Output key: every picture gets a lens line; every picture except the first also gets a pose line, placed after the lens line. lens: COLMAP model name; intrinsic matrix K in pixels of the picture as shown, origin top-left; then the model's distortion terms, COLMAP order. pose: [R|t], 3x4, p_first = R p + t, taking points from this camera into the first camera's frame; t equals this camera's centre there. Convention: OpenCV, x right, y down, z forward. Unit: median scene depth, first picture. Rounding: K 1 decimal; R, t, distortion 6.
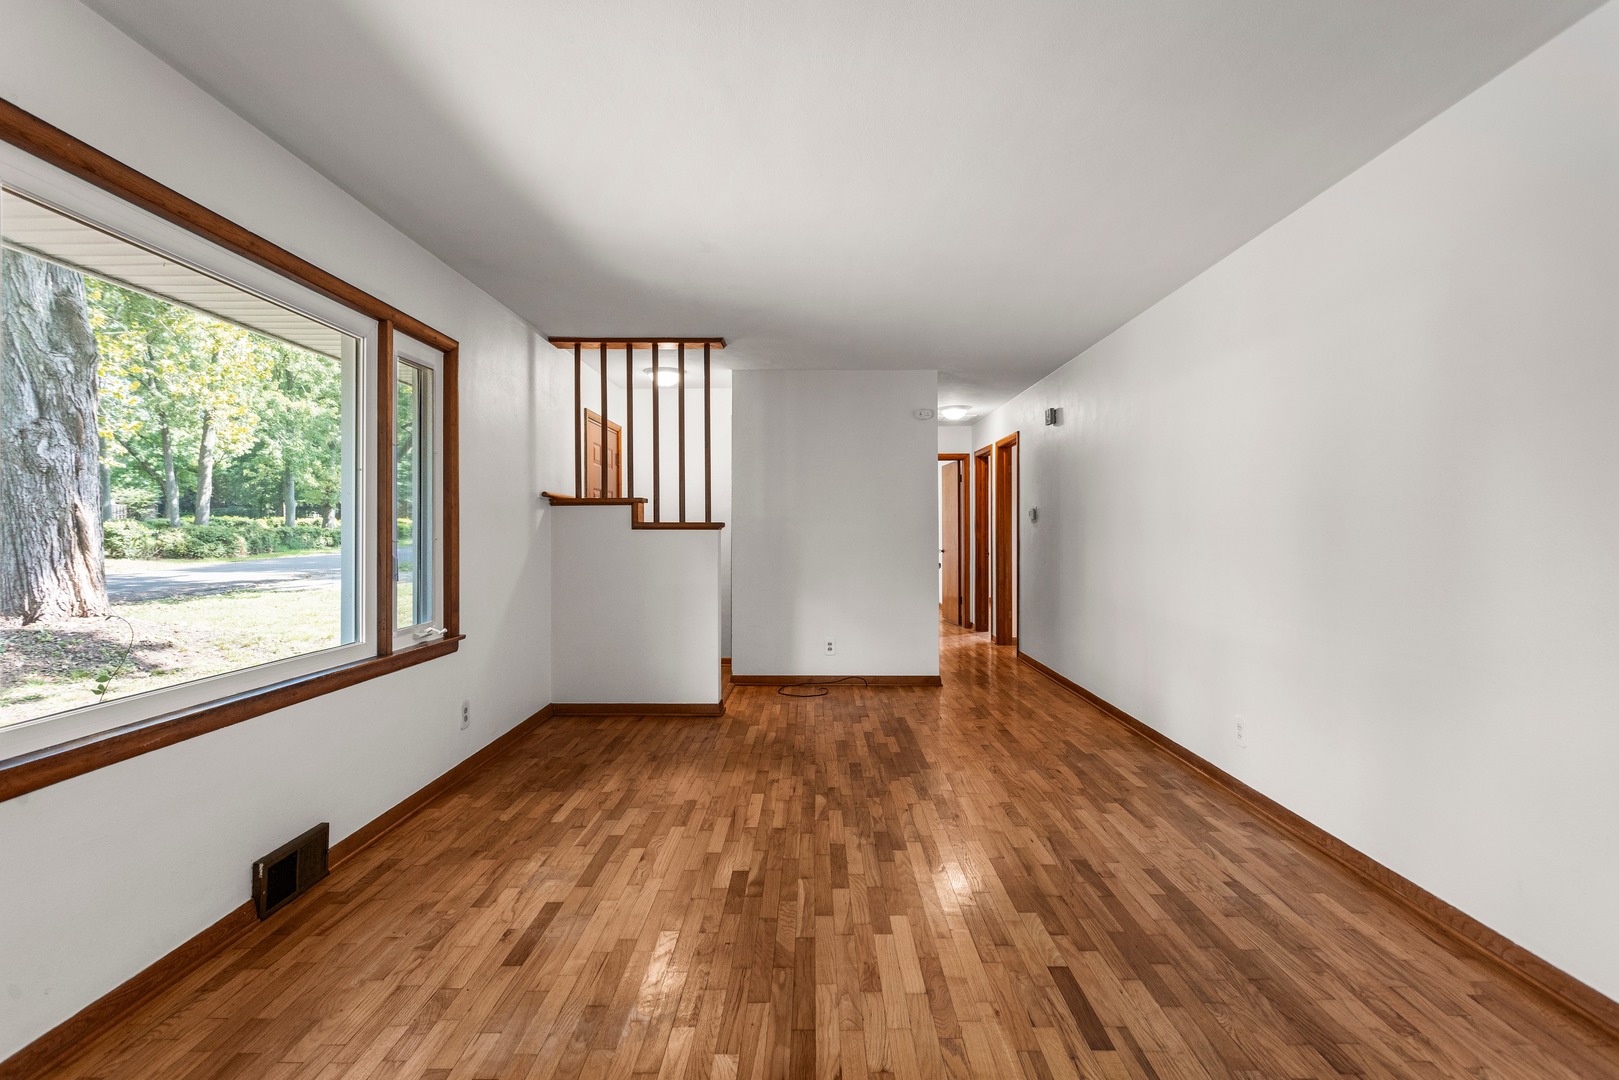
lens RADIAL K [[775.2, 0, 809.7], [0, 775.2, 529.8], [0, 0, 1]] dist [0.001900, 0.000696]
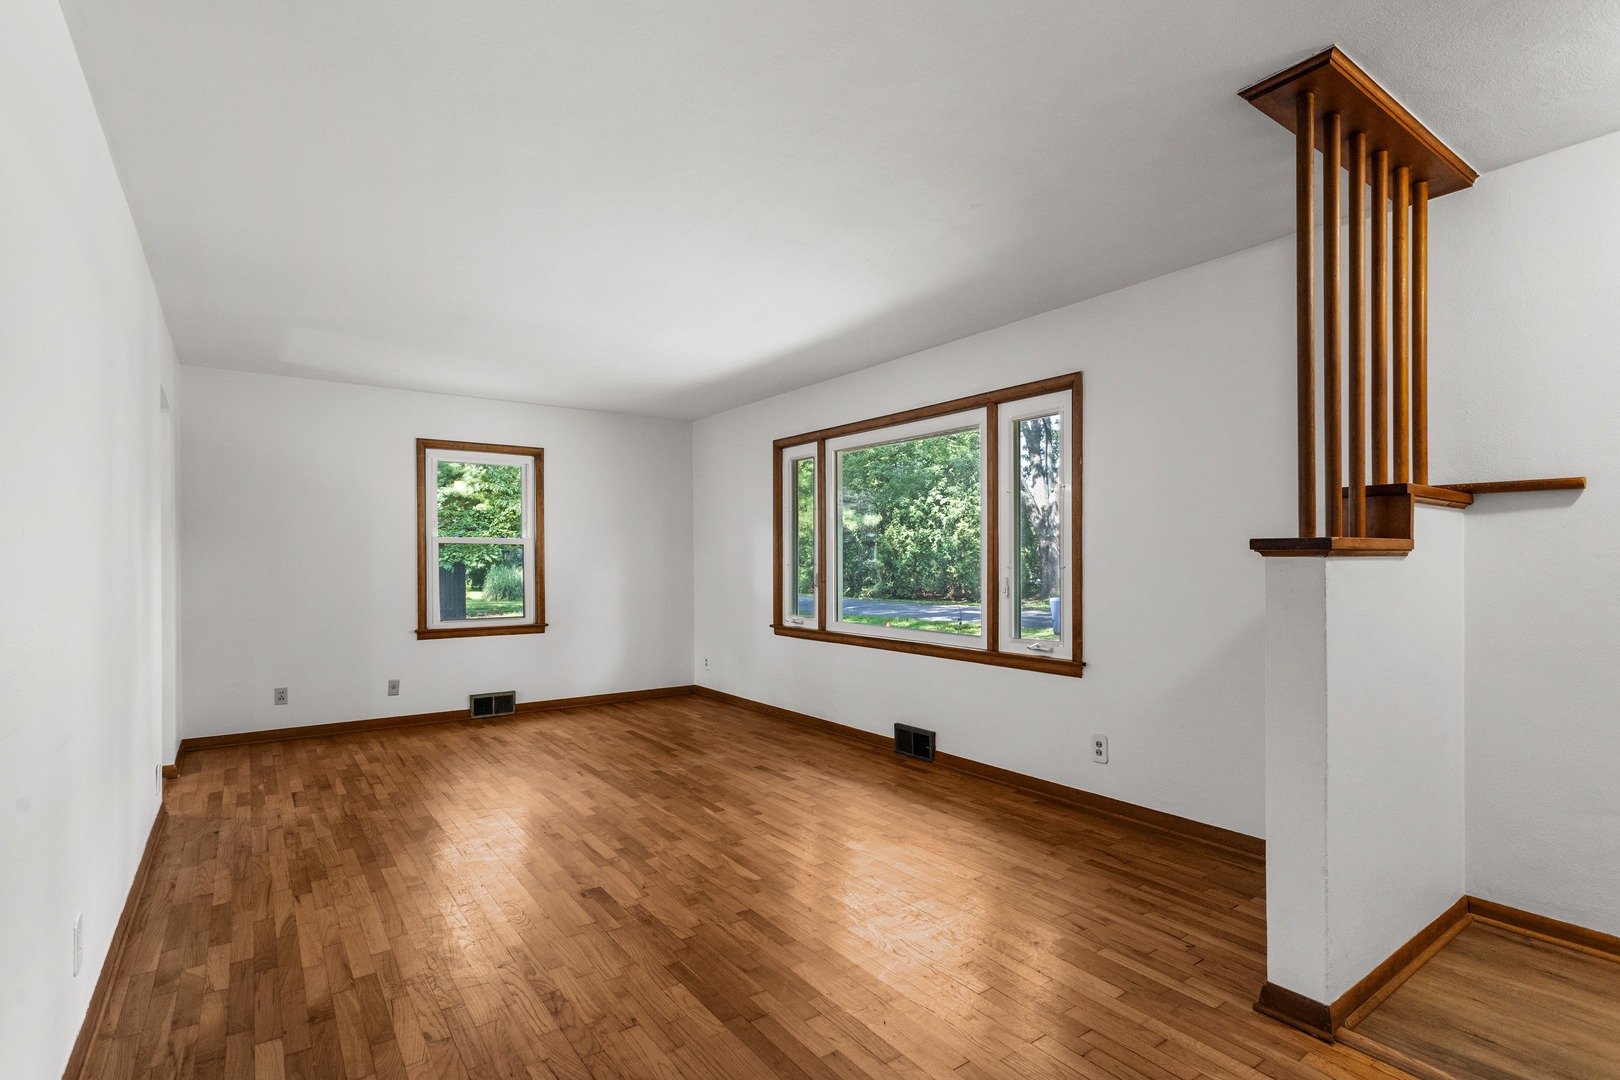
lens RADIAL K [[787.2, 0, 808.7], [0, 787.2, 549.7], [0, 0, 1]] dist [0.002223, 0.000505]
pose [[-0.809531, -0.000602, -0.587077, 0.559171], [0.008299, 0.999888, -0.012469, 0.000473], [0.587019, -0.014967, -0.809435, 2.077714]]
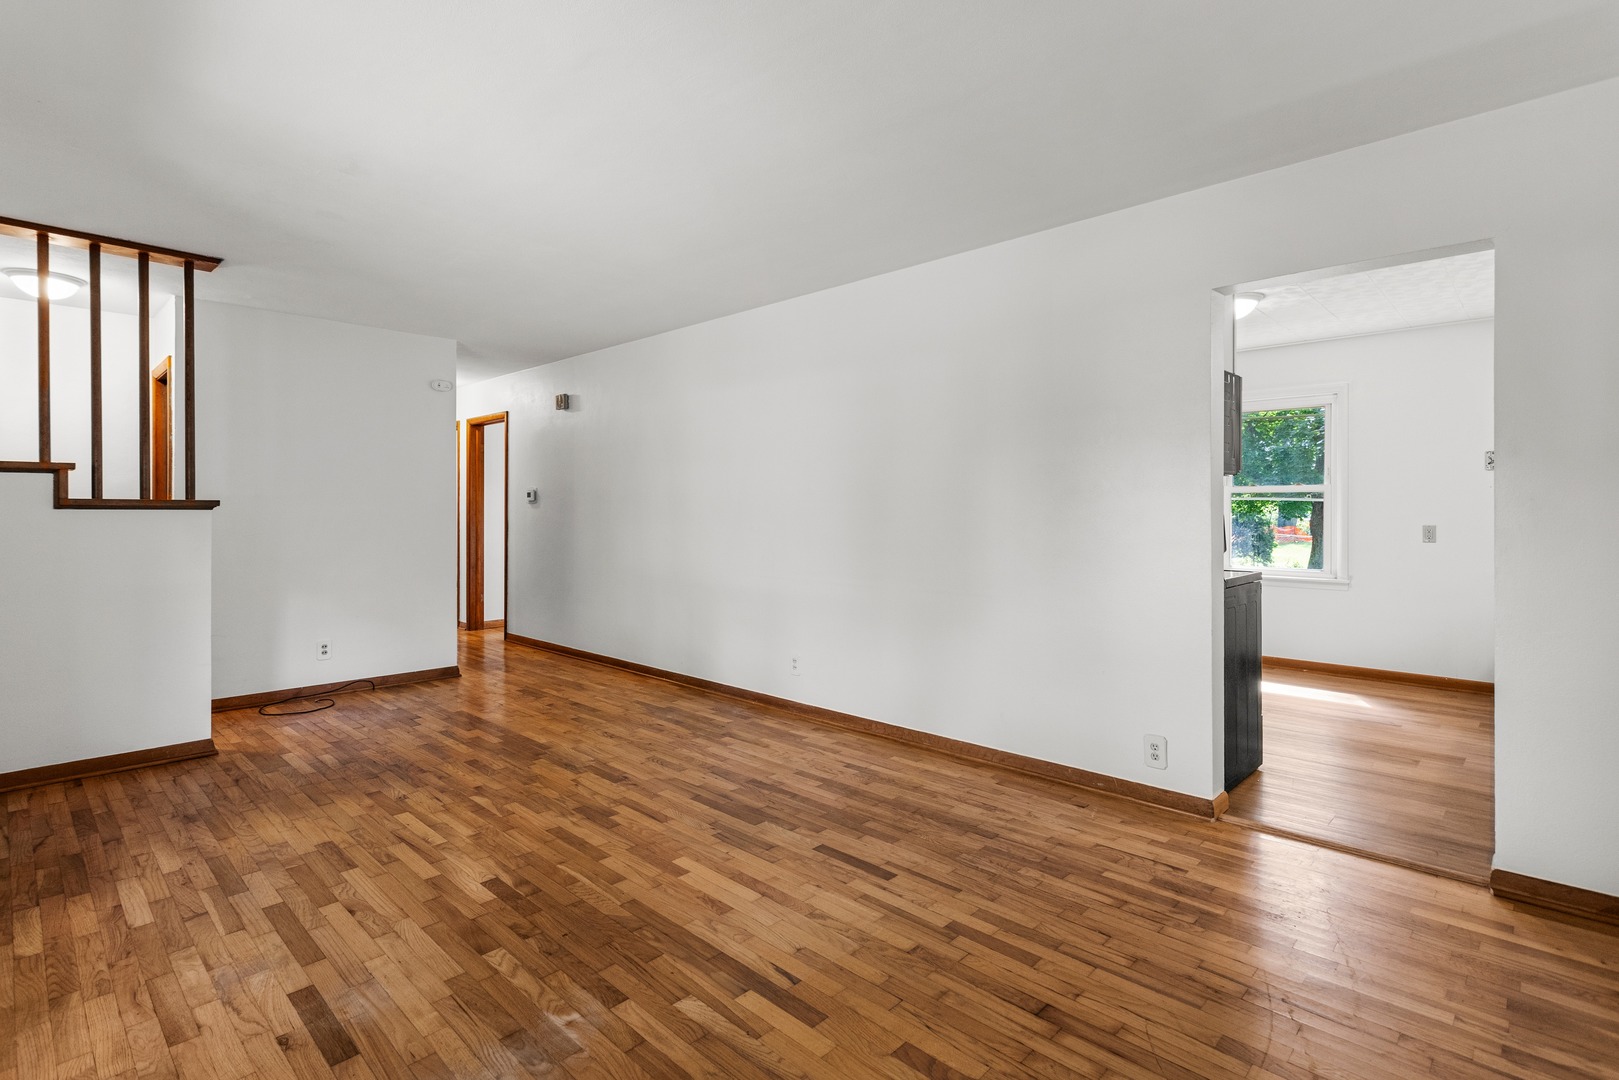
lens RADIAL K [[780.8, 0, 811.0], [0, 780.8, 520.3], [0, 0, 1]] dist [0.002963, 0.001337]
pose [[0.687432, -0.006192, 0.726222, -0.467151], [-0.002874, 0.999933, 0.011246, -0.000016], [-0.726243, -0.009818, 0.687368, 0.080906]]
